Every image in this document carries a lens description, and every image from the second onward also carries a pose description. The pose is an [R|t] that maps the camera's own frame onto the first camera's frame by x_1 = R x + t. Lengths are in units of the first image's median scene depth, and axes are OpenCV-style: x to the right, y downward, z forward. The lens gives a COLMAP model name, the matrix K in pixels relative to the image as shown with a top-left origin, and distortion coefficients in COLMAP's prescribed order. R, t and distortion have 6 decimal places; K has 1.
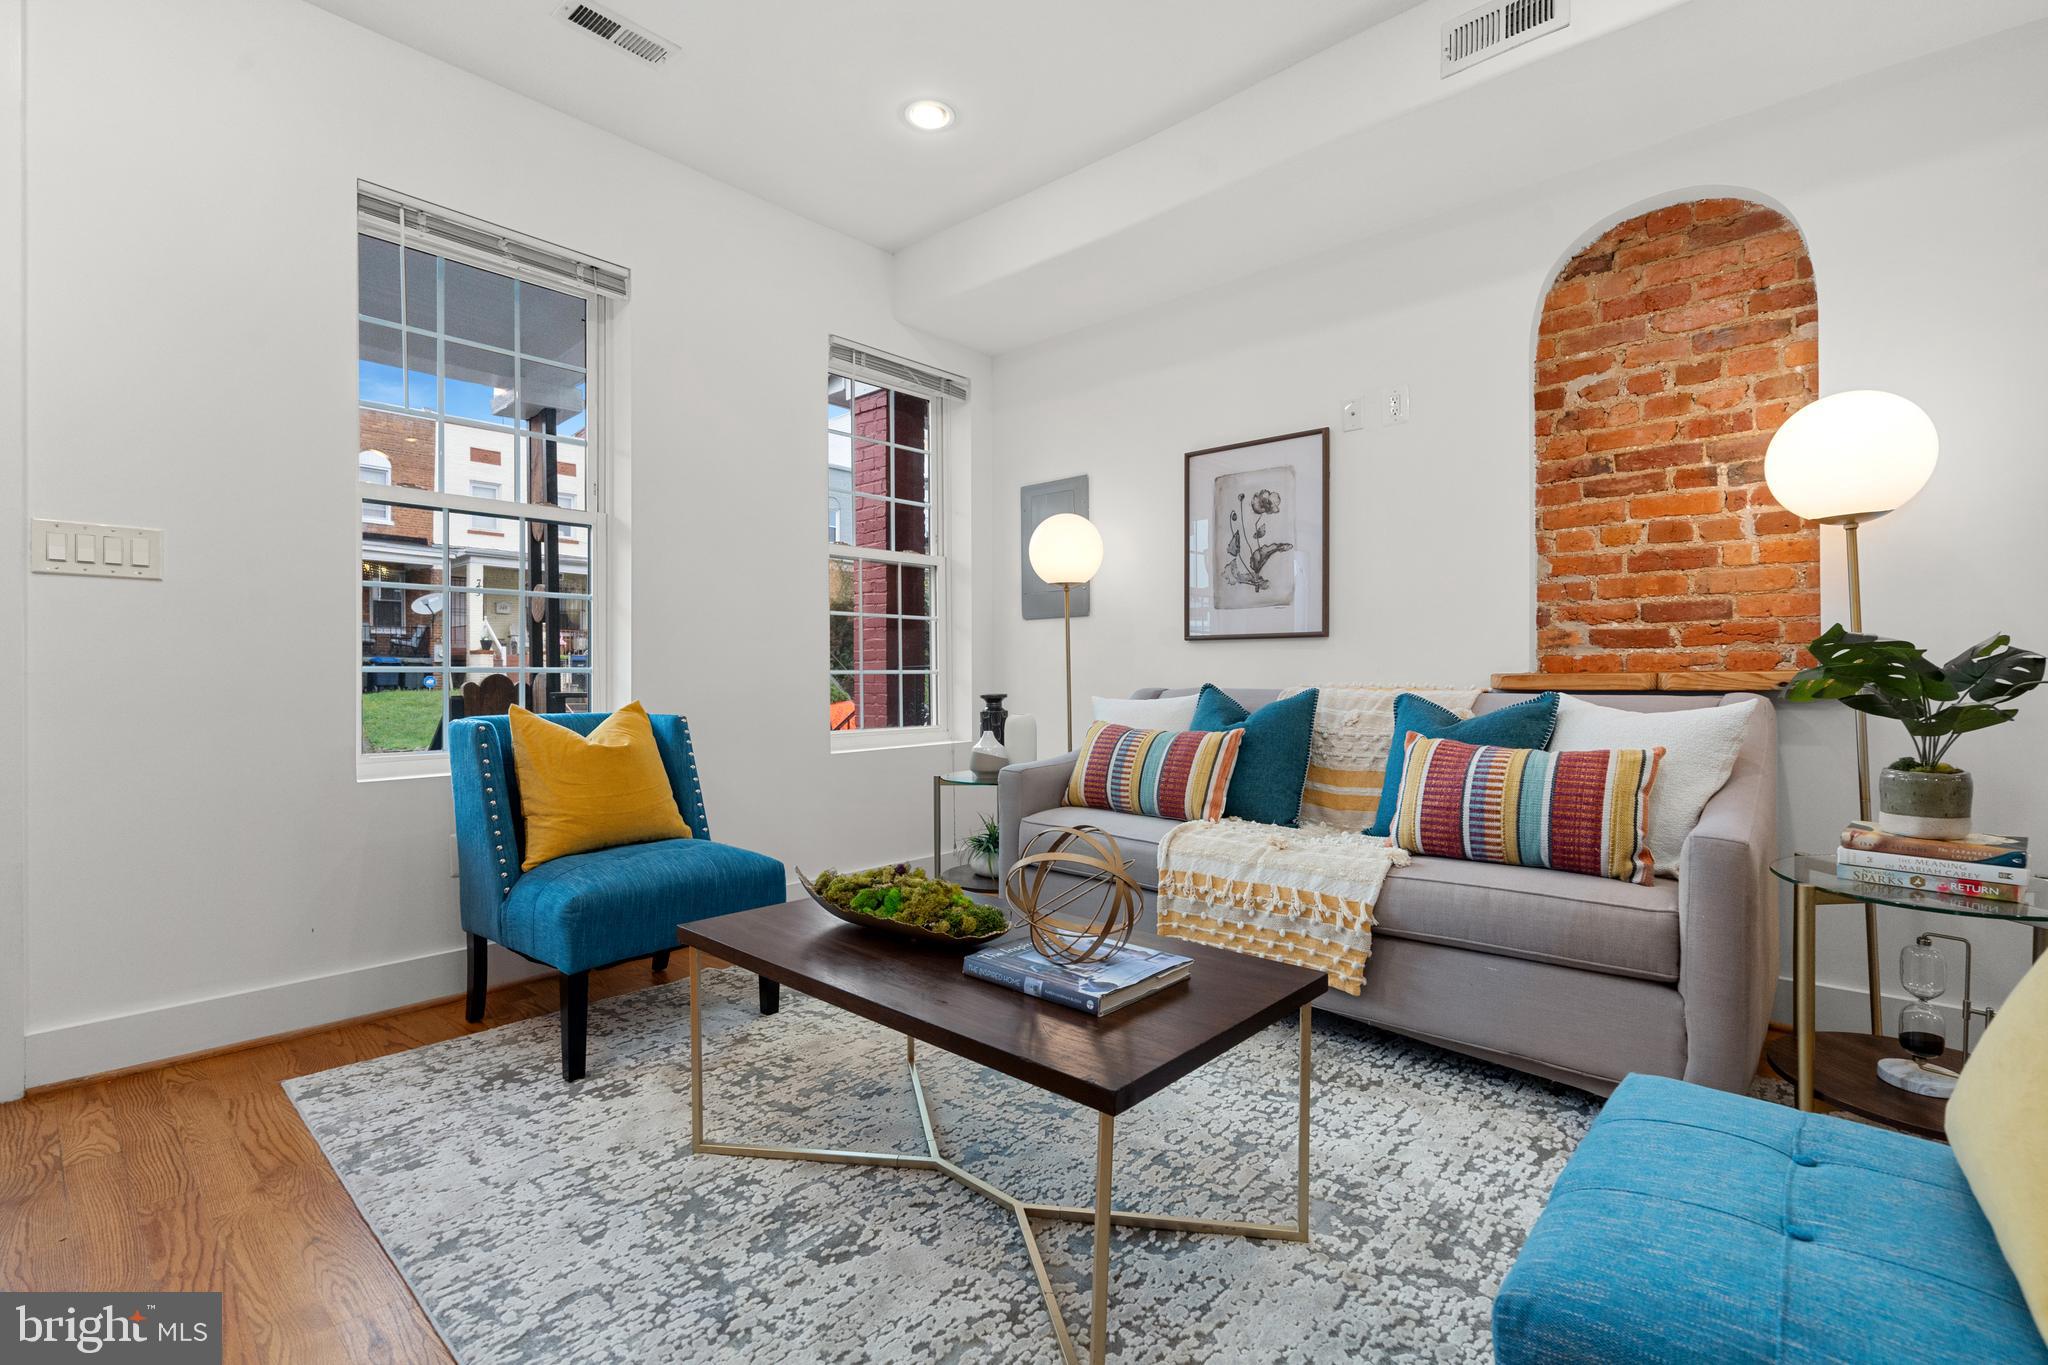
lens RADIAL K [[925.3, 0, 1036.3], [0, 925.3, 682.6], [0, 0, 1]] dist [-0.009110, 0.003544]
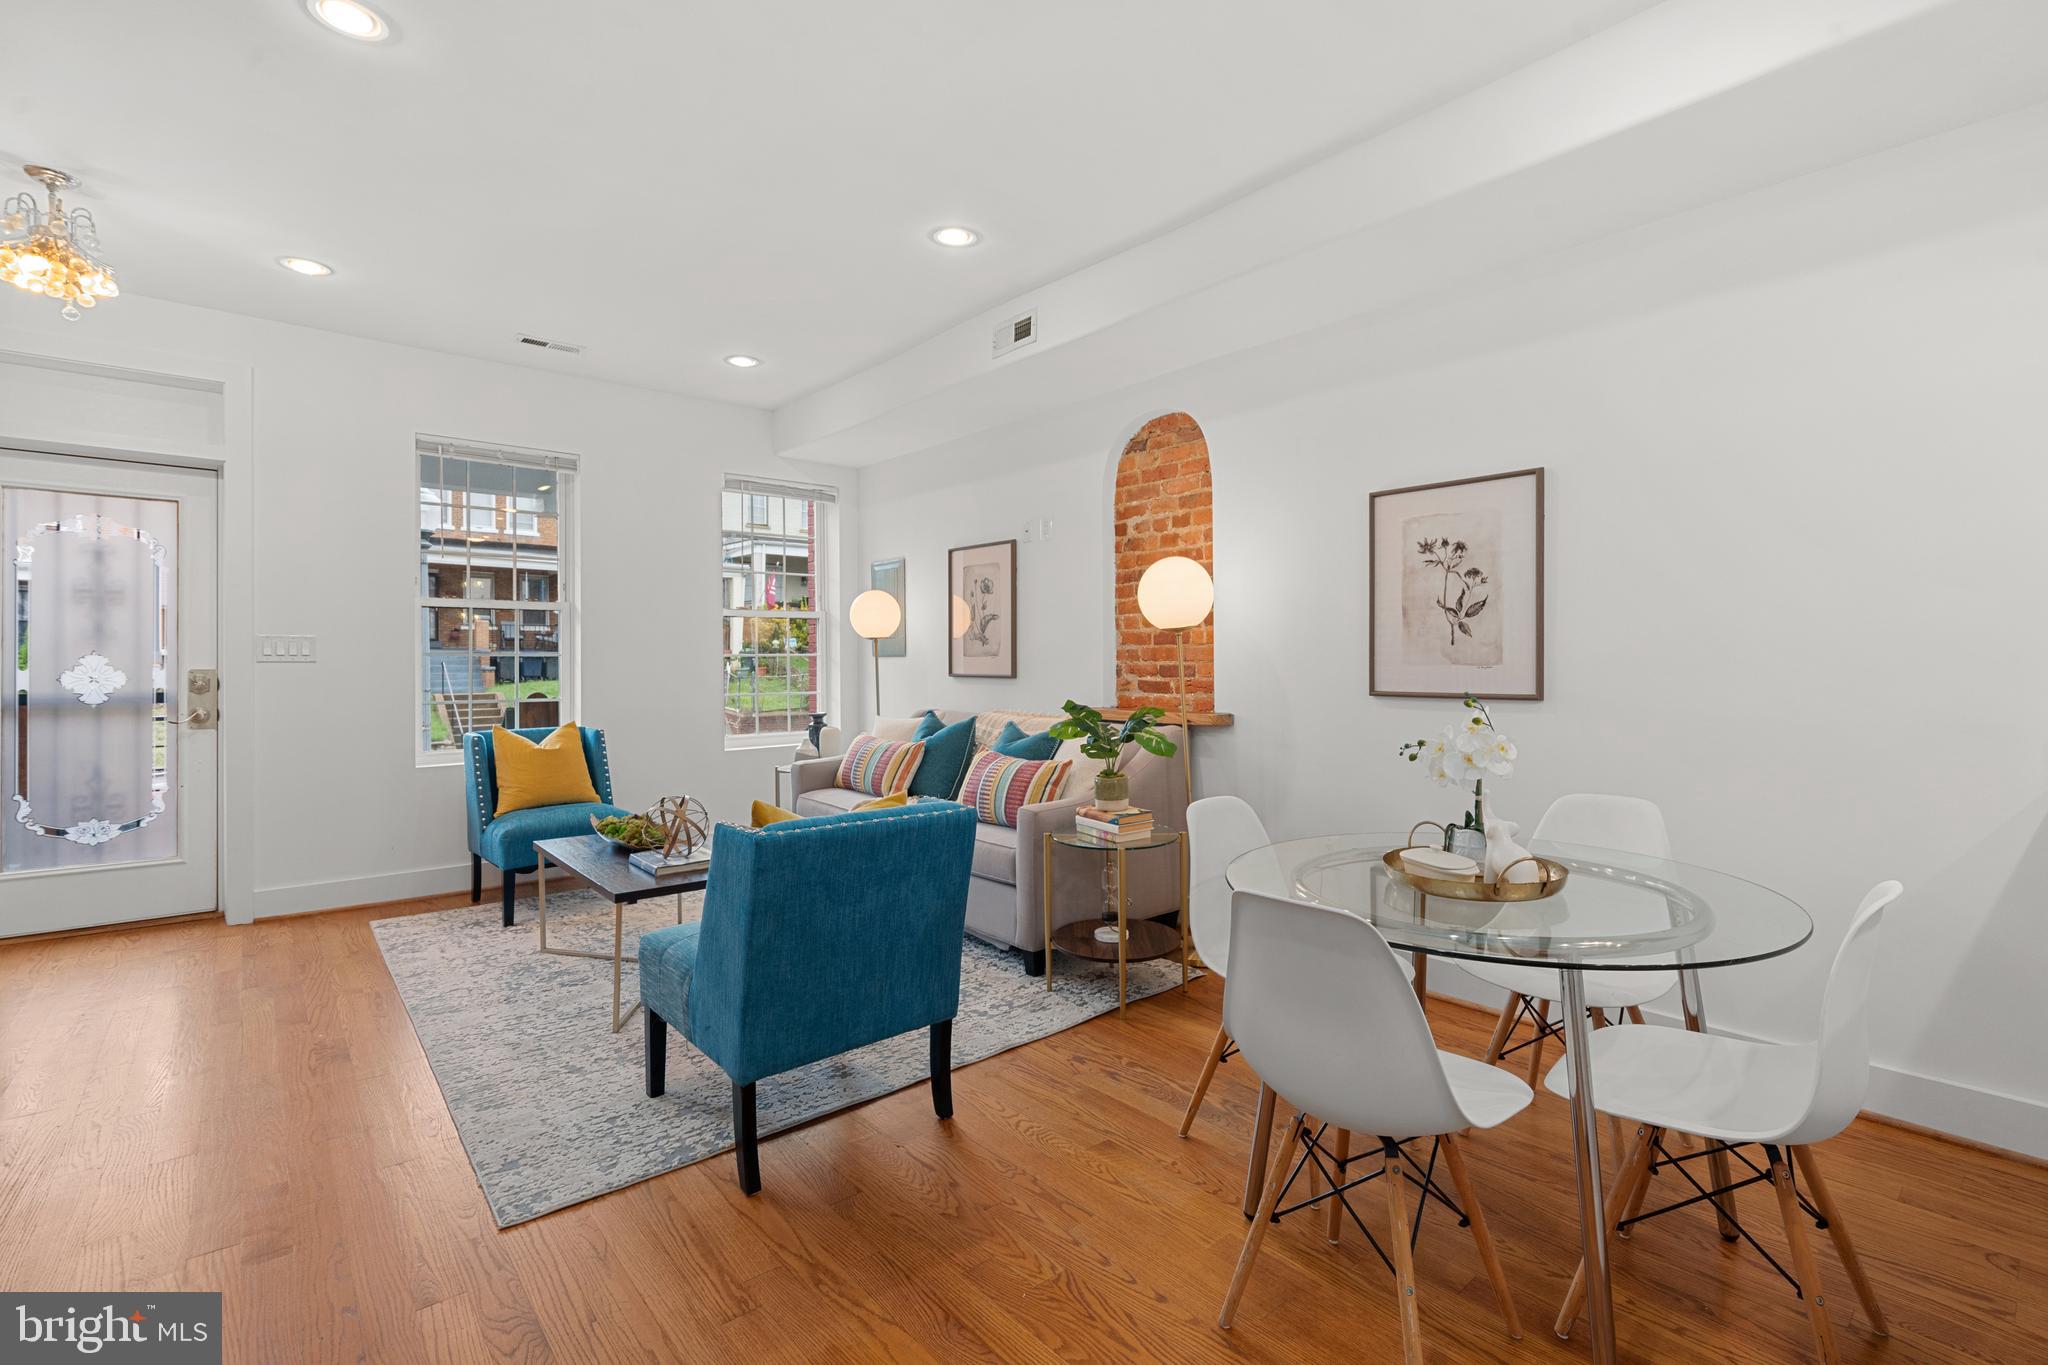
lens RADIAL K [[925.3, 0, 1038.1], [0, 925.3, 666.9], [0, 0, 1]] dist [-0.009110, 0.003544]
pose [[0.991566, -0.000567, -0.129602, 0.675521], [0.000851, 0.999997, 0.002143, -0.088163], [0.129601, -0.002235, 0.991564, -0.605990]]
